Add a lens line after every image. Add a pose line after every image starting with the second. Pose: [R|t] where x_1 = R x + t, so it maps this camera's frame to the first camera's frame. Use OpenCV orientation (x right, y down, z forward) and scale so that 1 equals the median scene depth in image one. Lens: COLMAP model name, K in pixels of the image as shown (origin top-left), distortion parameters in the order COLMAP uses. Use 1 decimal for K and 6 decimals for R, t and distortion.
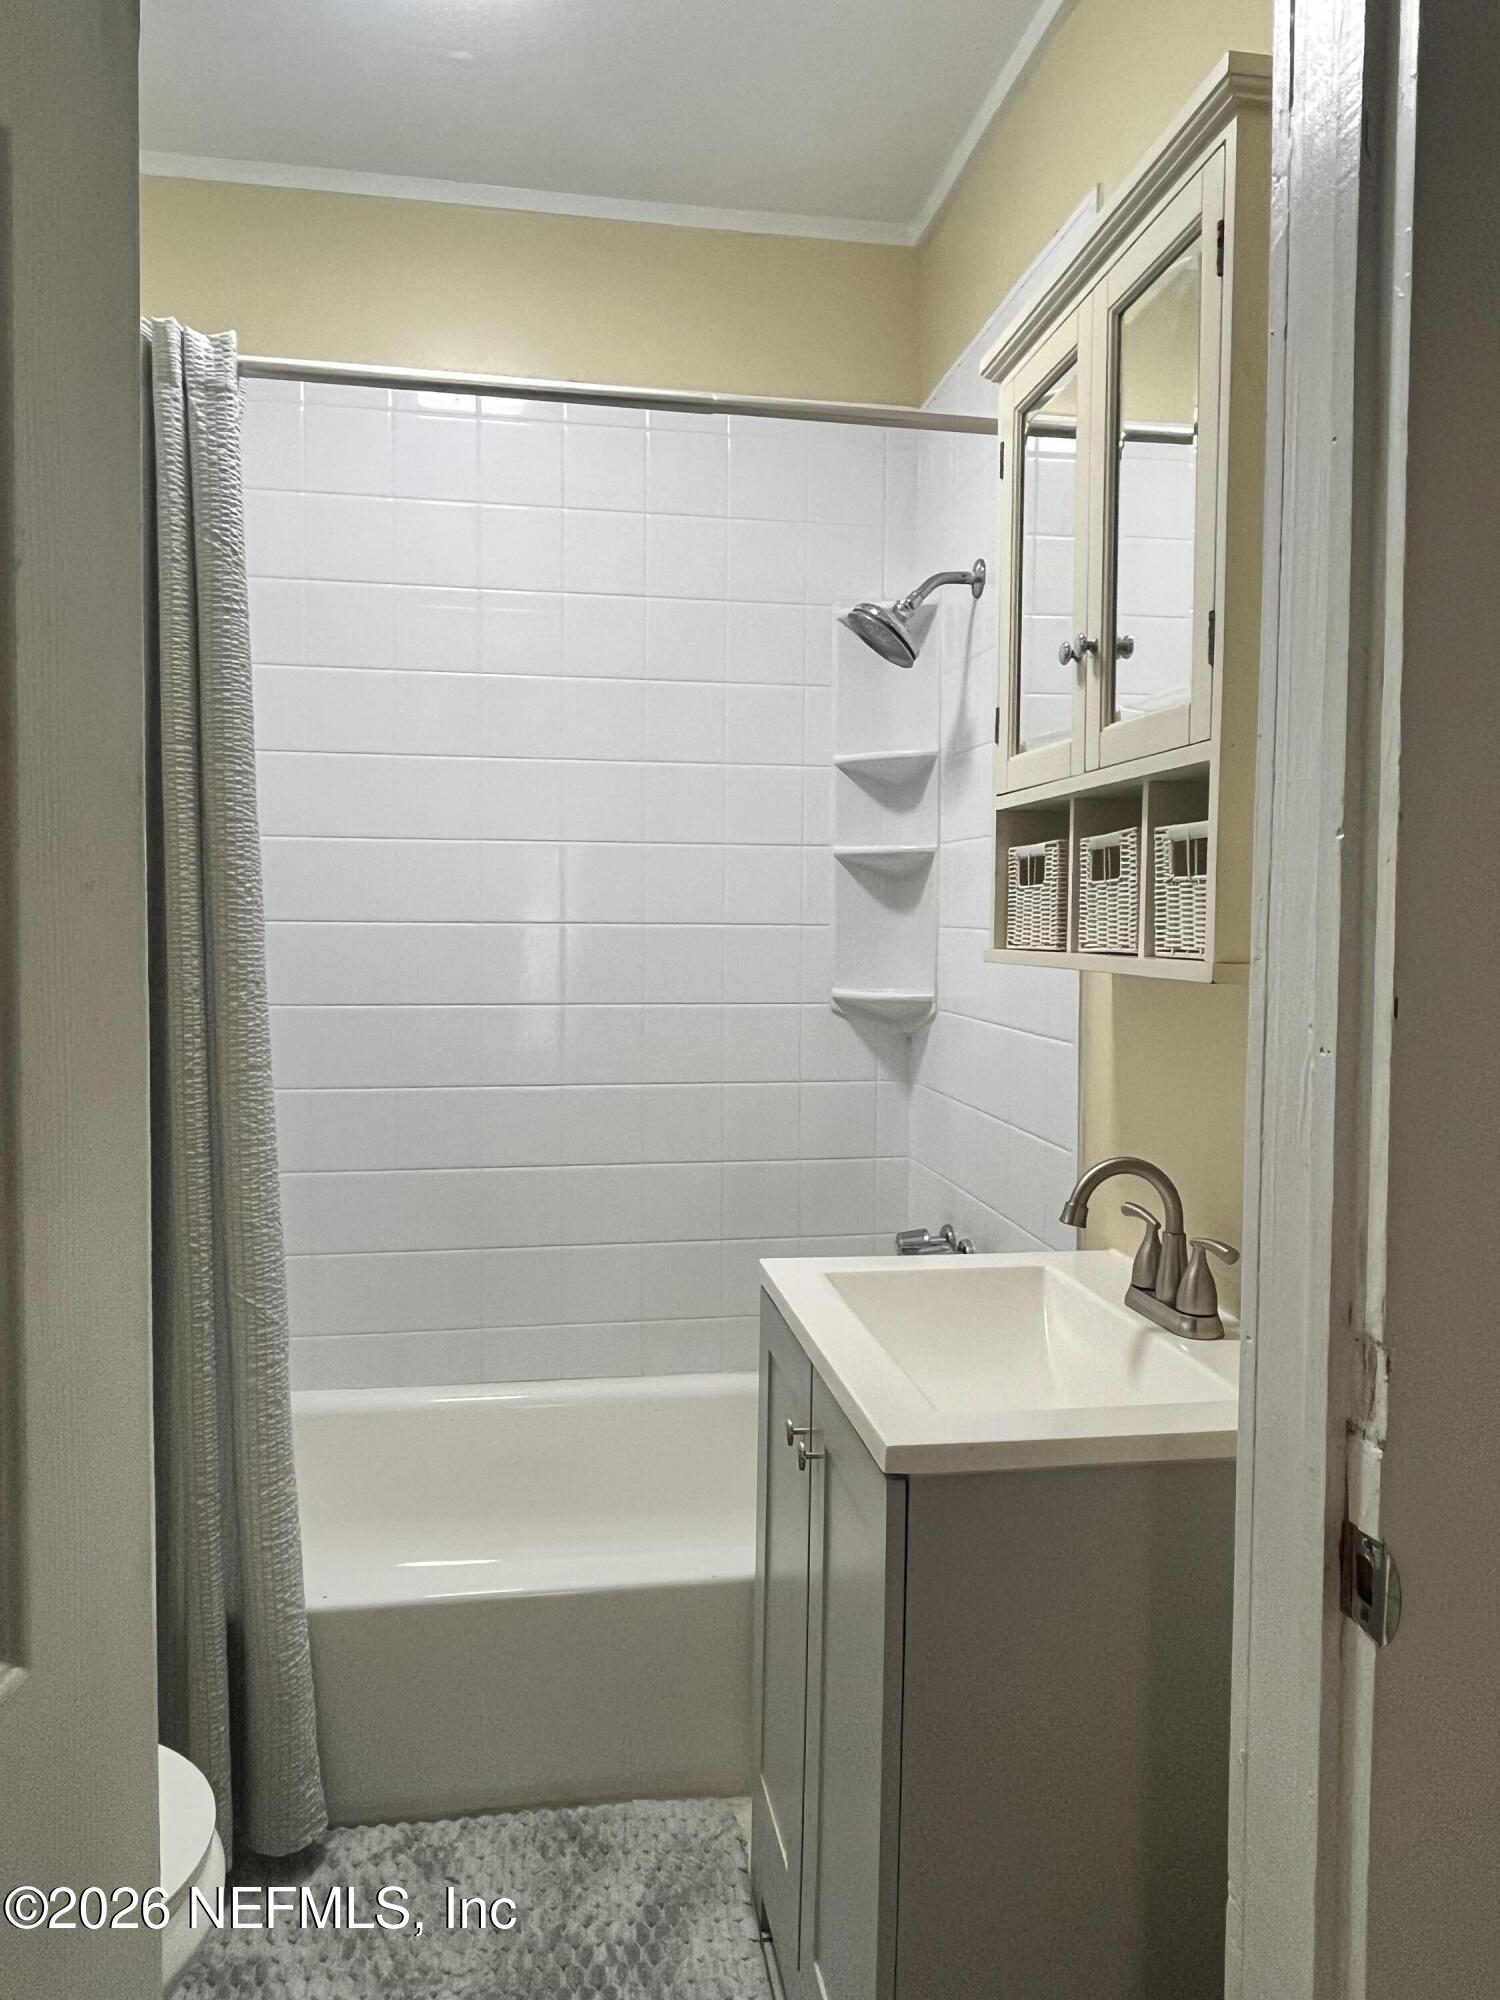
lens RADIAL K [[1344.3, 0, 751.6], [0, 1344.3, 995.8], [0, 0, 1]] dist [-0.003158, -0.004673]
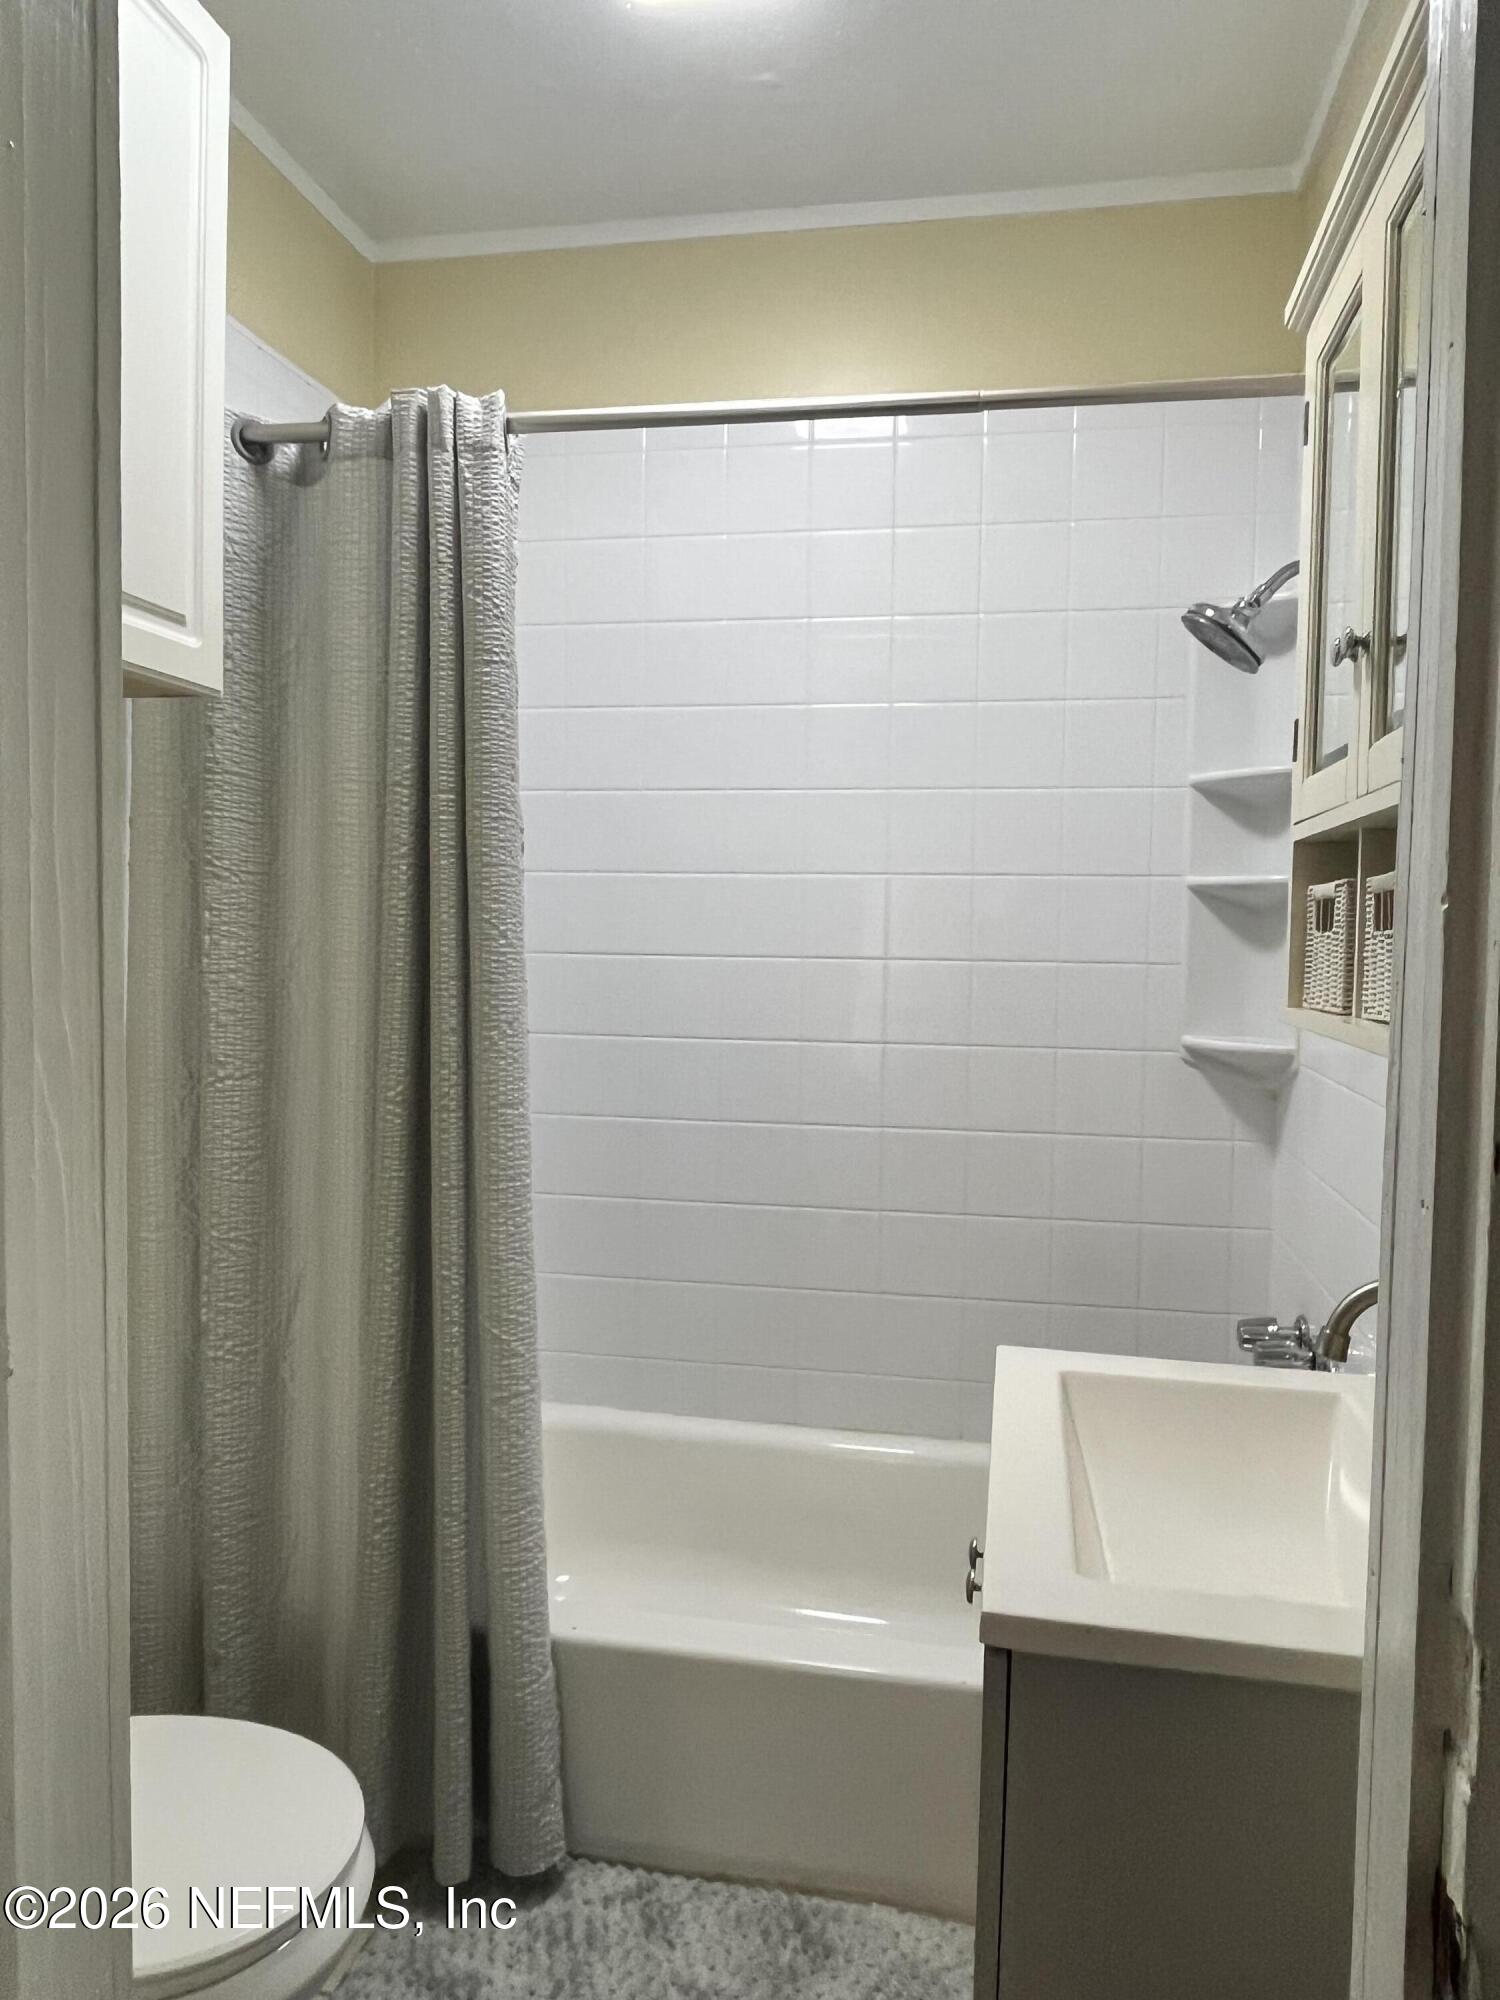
lens RADIAL K [[1344.3, 0, 753.8], [0, 1344.3, 1008.1], [0, 0, 1]] dist [-0.003158, -0.004673]
pose [[0.938056, 0.025133, -0.345570, 0.158484], [-0.026657, 0.999645, 0.000343, -0.025700], [0.345456, 0.008890, 0.938393, 0.098512]]
